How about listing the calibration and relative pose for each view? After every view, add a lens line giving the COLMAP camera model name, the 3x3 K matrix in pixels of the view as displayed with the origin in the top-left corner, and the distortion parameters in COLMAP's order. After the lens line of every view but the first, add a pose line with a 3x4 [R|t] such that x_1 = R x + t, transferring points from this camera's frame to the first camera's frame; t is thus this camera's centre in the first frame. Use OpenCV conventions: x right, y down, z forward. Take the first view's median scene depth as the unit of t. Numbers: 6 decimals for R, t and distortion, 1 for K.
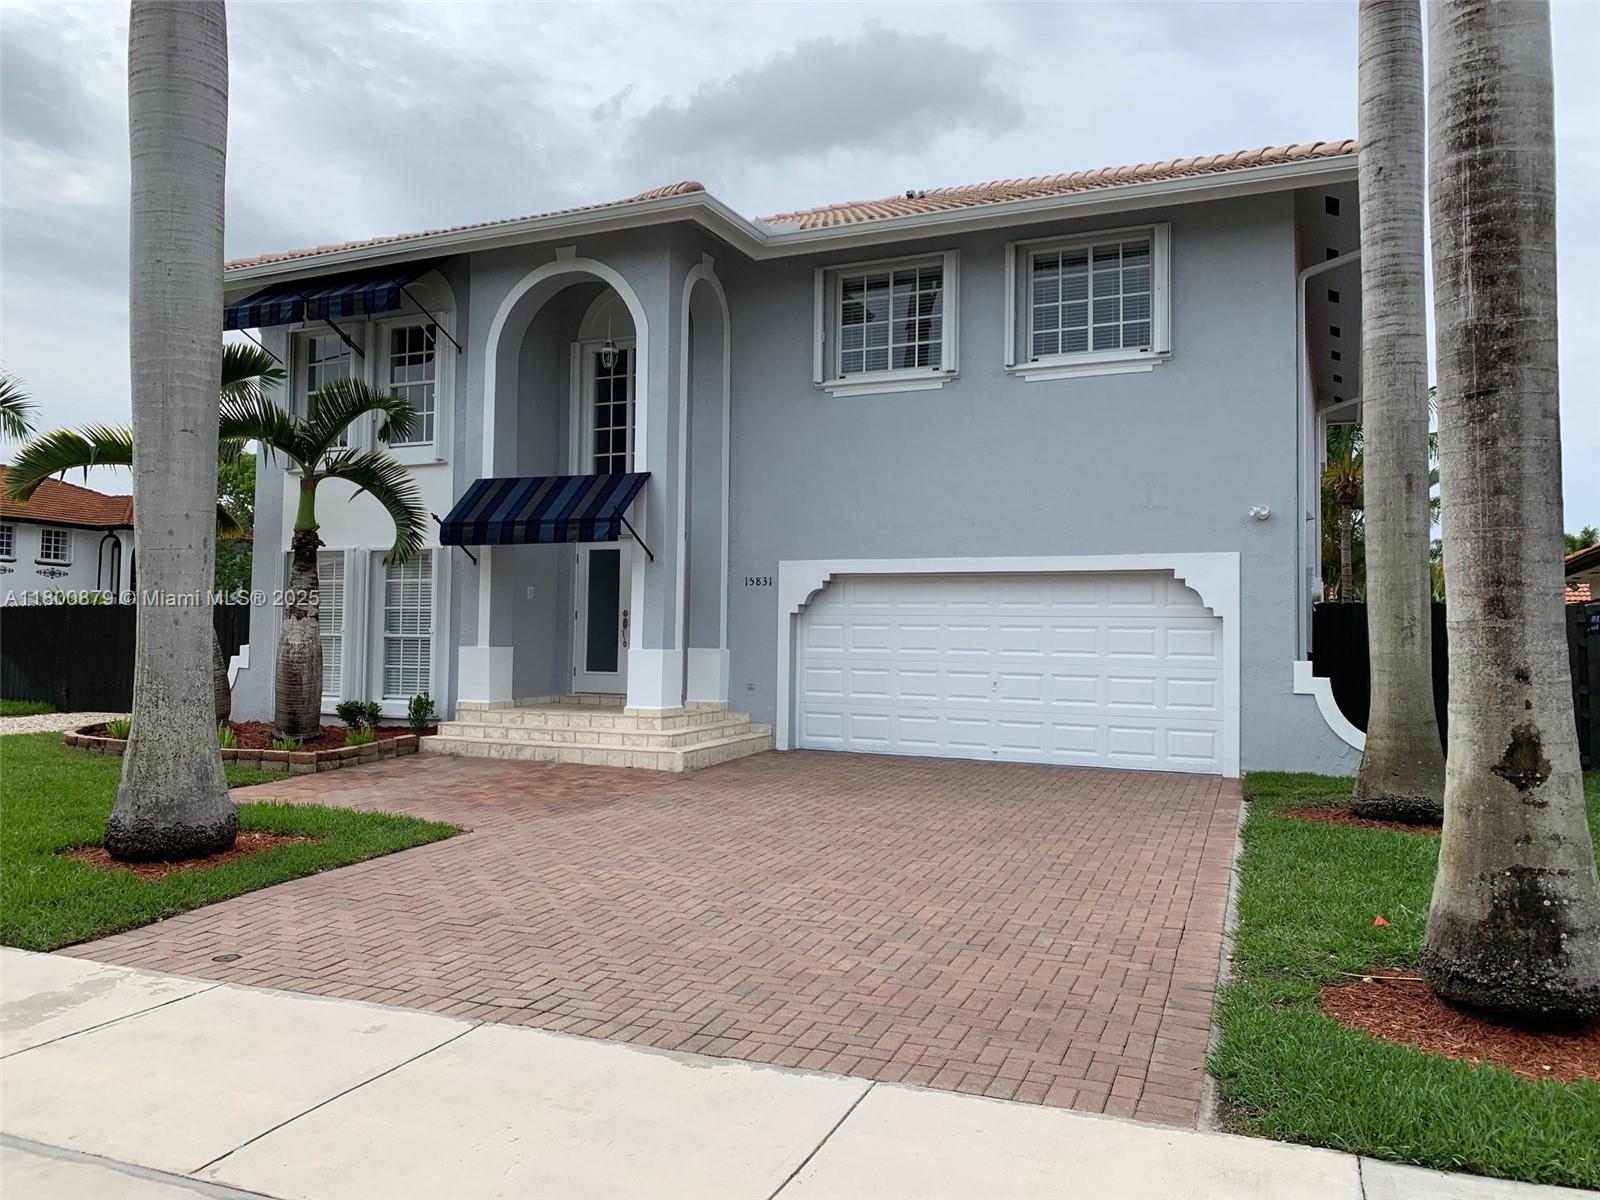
lens RADIAL K [[1208.6, 0, 790.6], [0, 1208.6, 591.9], [0, 0, 1]] dist [0.039213, -0.031187]
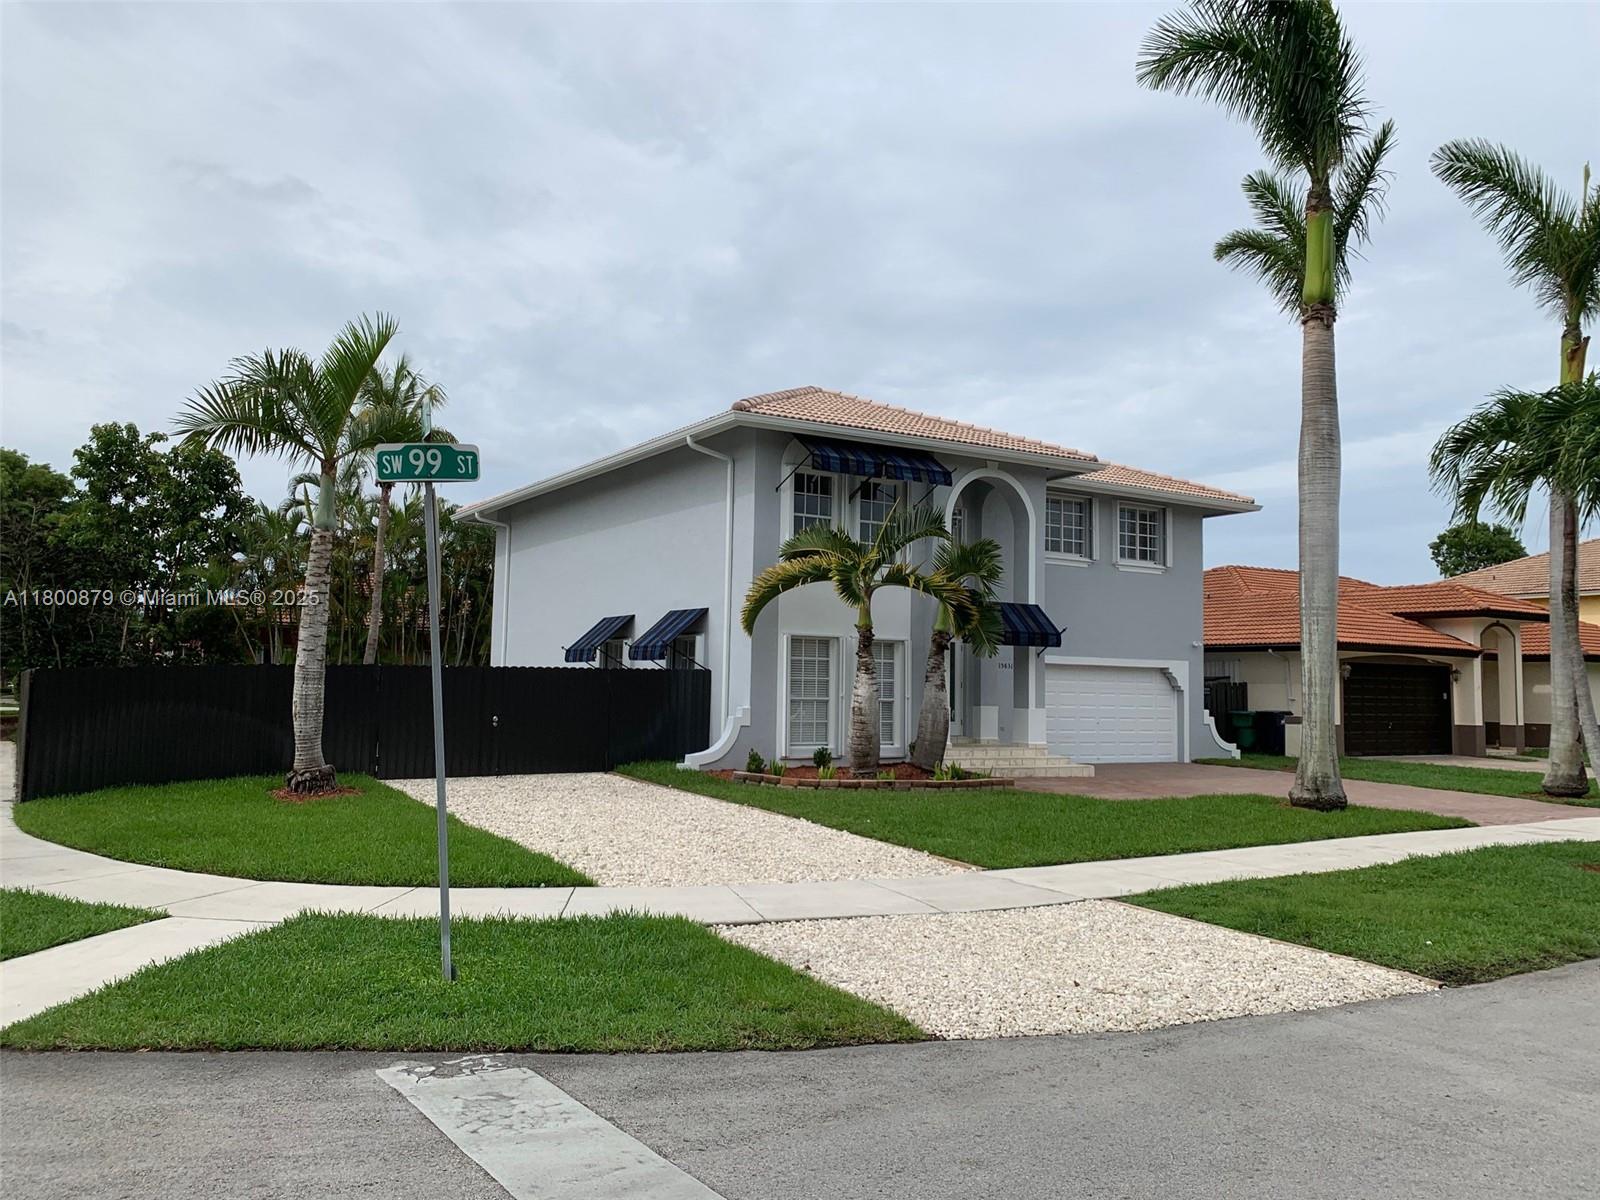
lens RADIAL K [[1208.6, 0, 790.6], [0, 1208.6, 591.9], [0, 0, 1]] dist [0.039213, -0.031187]
pose [[0.557694, 0.062412, 0.827697, -1.840318], [-0.046883, 0.997946, -0.043660, -0.027447], [-0.828721, -0.014456, 0.559475, 0.348070]]
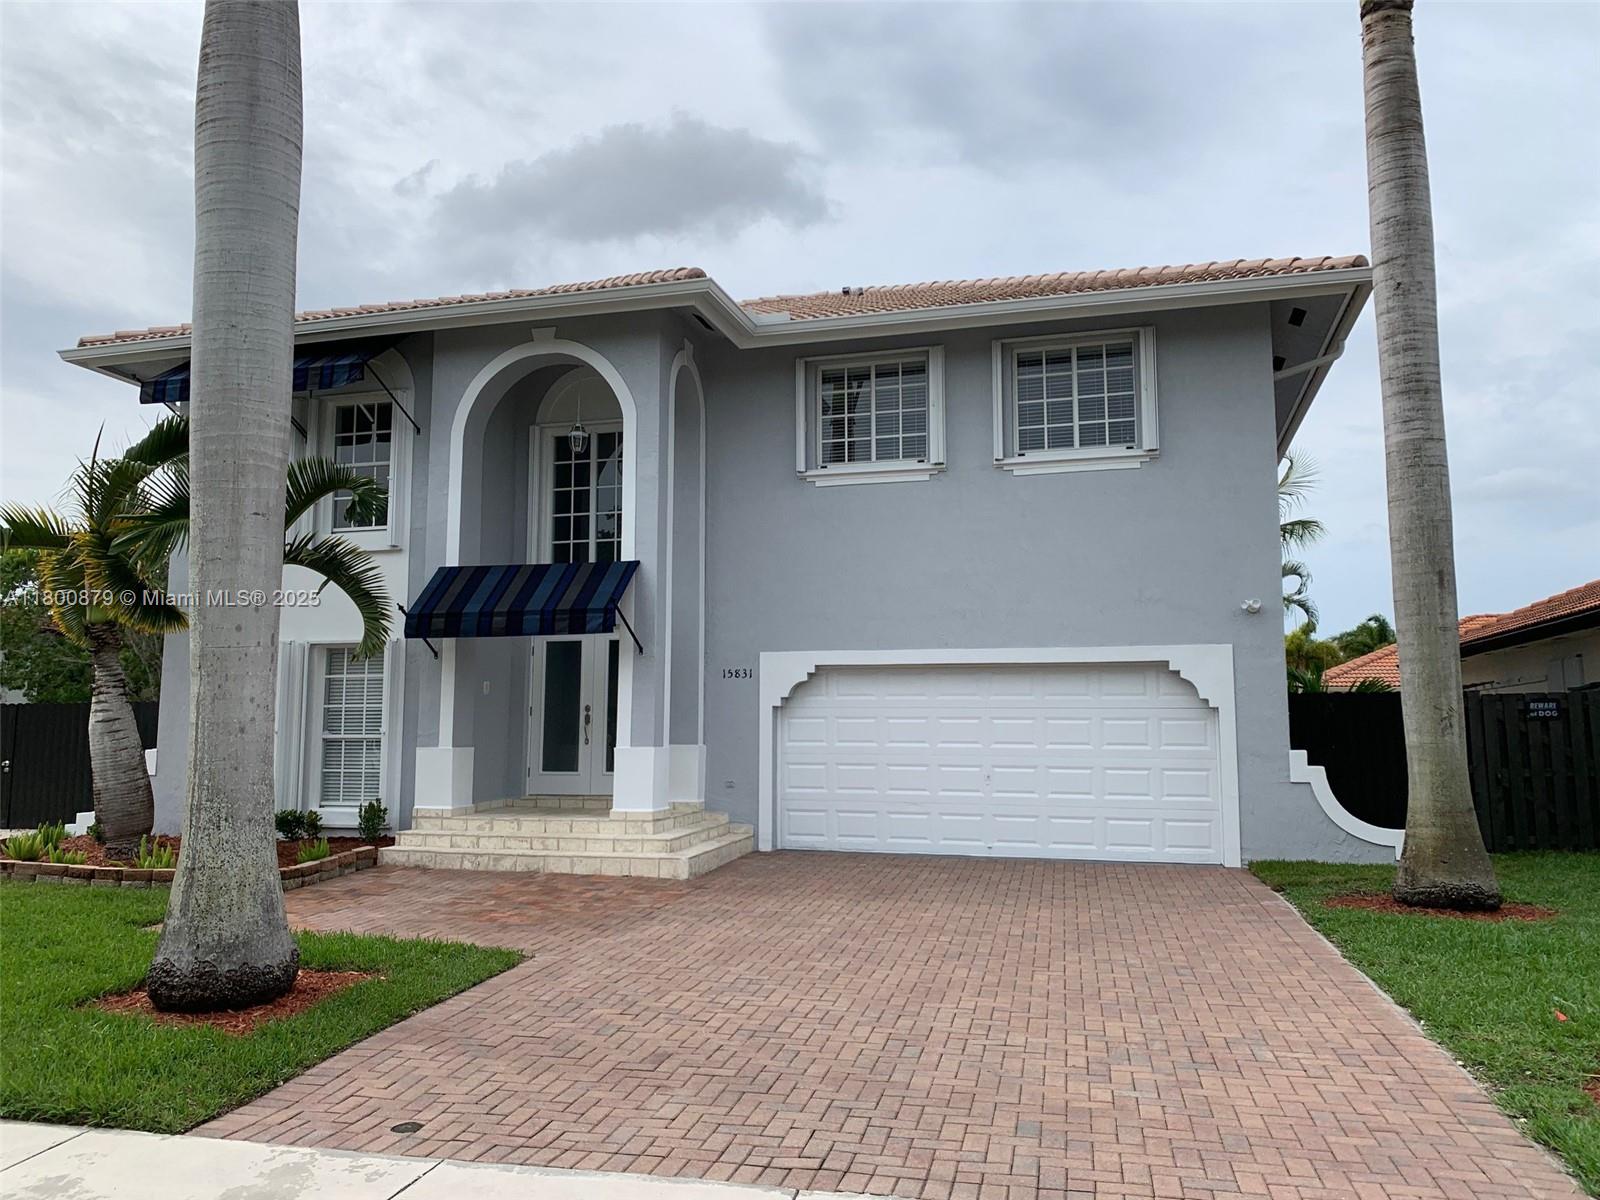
lens RADIAL K [[1208.9, 0, 789.2], [0, 1208.9, 598.0], [0, 0, 1]] dist [0.039311, -0.031927]
pose [[0.987933, 0.003242, 0.154851, -0.154636], [0.007259, 0.997713, -0.067199, -0.005274], [-0.154715, 0.067512, 0.985650, 0.041634]]
